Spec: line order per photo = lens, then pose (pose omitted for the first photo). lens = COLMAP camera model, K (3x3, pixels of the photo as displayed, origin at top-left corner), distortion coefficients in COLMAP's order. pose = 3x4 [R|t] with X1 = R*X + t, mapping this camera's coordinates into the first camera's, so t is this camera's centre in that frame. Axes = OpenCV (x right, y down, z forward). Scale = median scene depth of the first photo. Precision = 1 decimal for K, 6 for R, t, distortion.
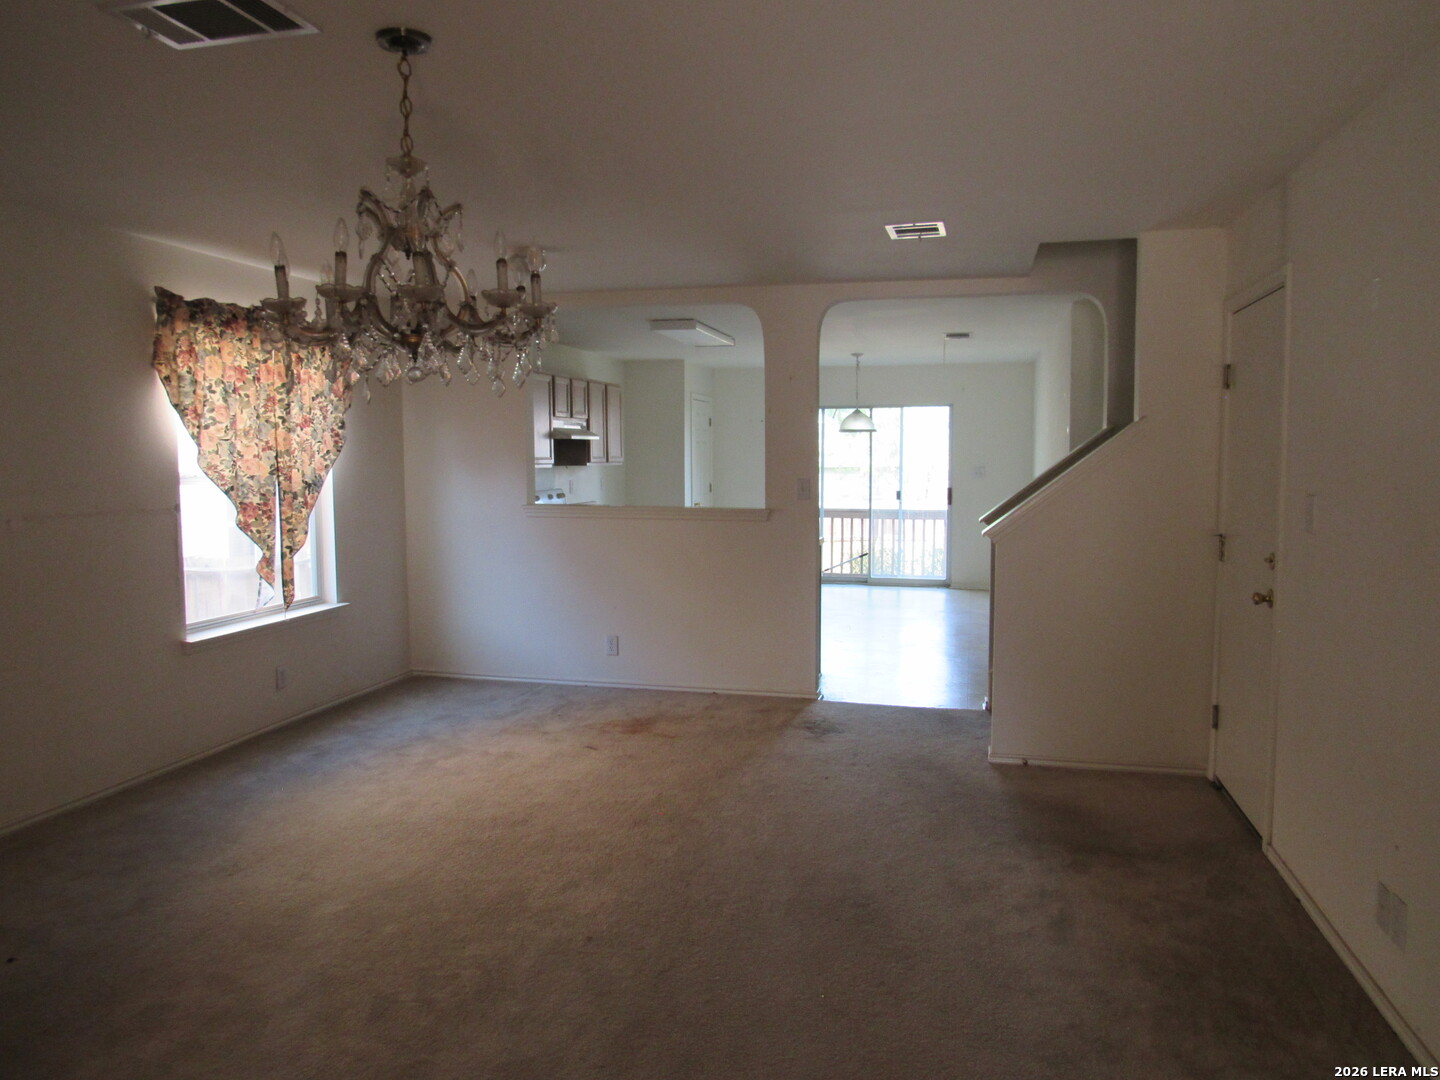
lens RADIAL K [[997.7, 0, 720.0], [0, 997.7, 540.0], [0, 0, 1]] dist [-0.025398, -0.001166]
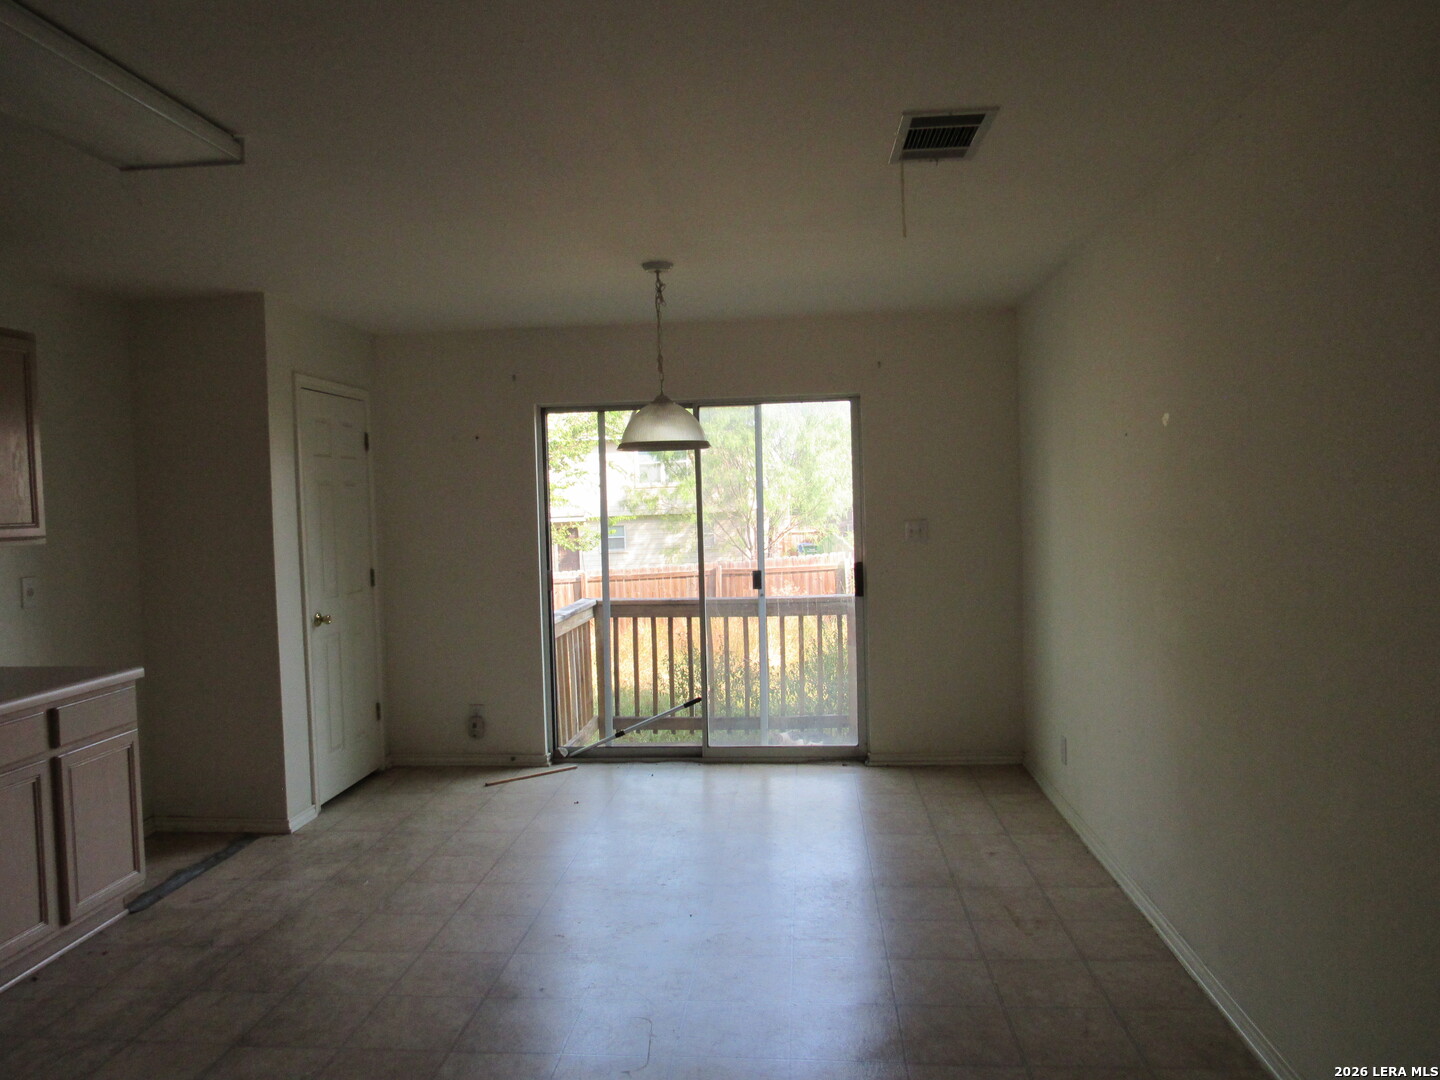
lens RADIAL K [[997.7, 0, 720.0], [0, 997.7, 540.0], [0, 0, 1]] dist [-0.025398, -0.001166]
pose [[0.985696, -0.031788, 0.165506, 0.079139], [0.039363, 0.998312, -0.042693, -0.044593], [-0.163869, 0.048598, 0.985284, 0.513758]]
